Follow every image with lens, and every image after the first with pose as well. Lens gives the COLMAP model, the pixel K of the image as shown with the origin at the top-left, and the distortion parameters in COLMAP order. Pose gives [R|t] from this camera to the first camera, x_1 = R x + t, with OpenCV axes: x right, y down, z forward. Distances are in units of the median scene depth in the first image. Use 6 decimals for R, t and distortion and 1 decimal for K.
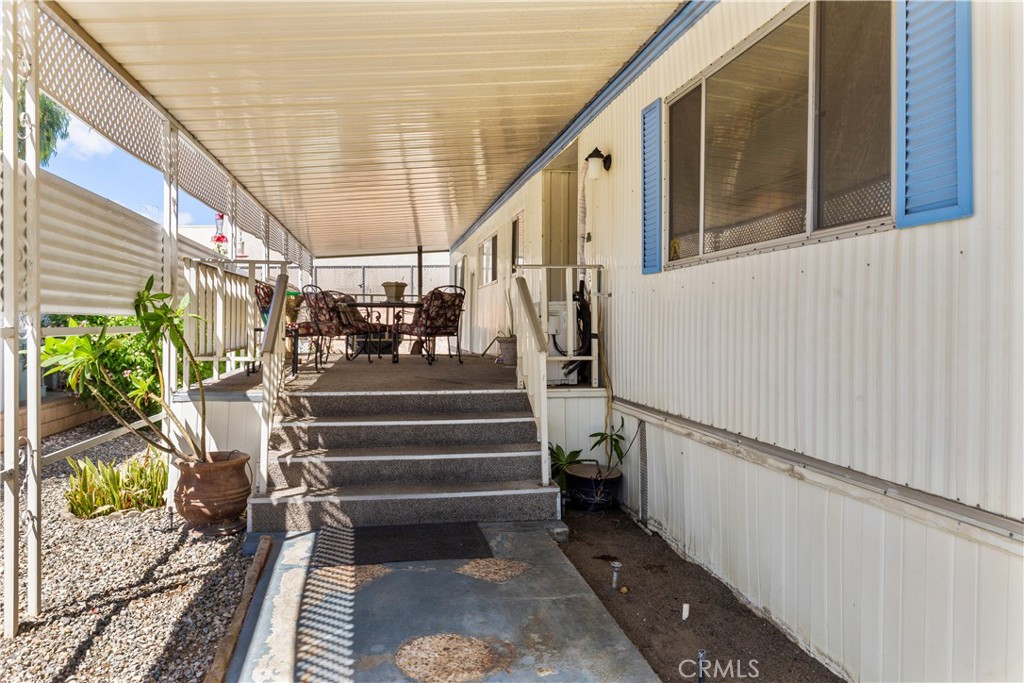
lens RADIAL K [[723.4, 0, 512.0], [0, 723.4, 341.5], [0, 0, 1]] dist [0.004441, 0.000990]
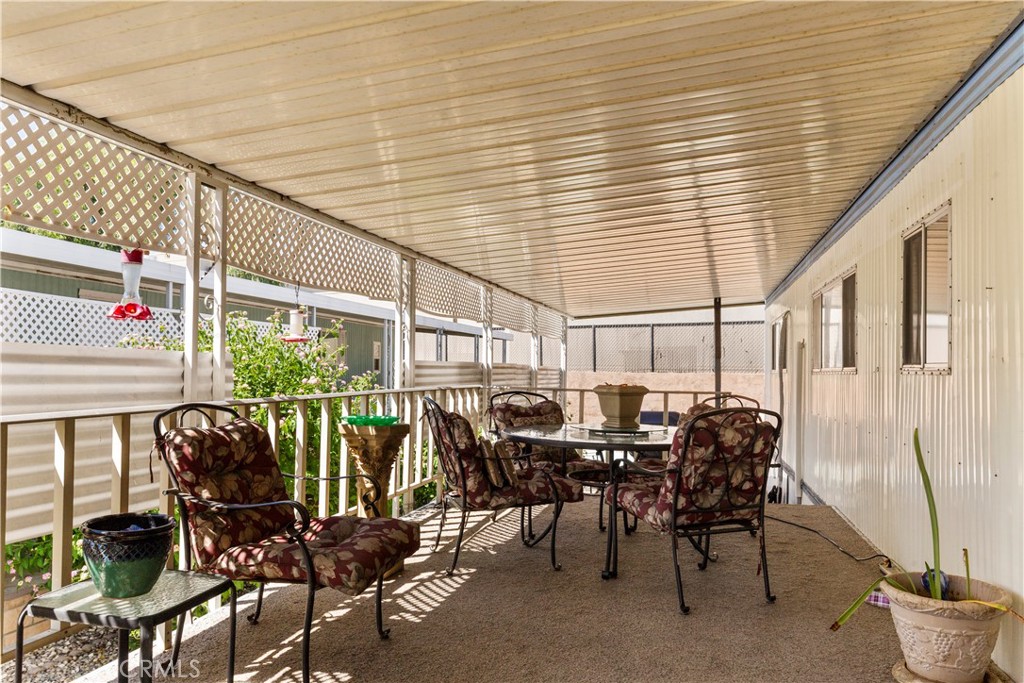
lens RADIAL K [[723.4, 0, 512.0], [0, 723.4, 341.5], [0, 0, 1]] dist [0.004441, 0.000990]
pose [[0.907071, -0.008653, -0.420889, -0.023959], [-0.020008, 0.997773, -0.063633, -0.062864], [0.420502, 0.066141, 0.904877, 0.440347]]
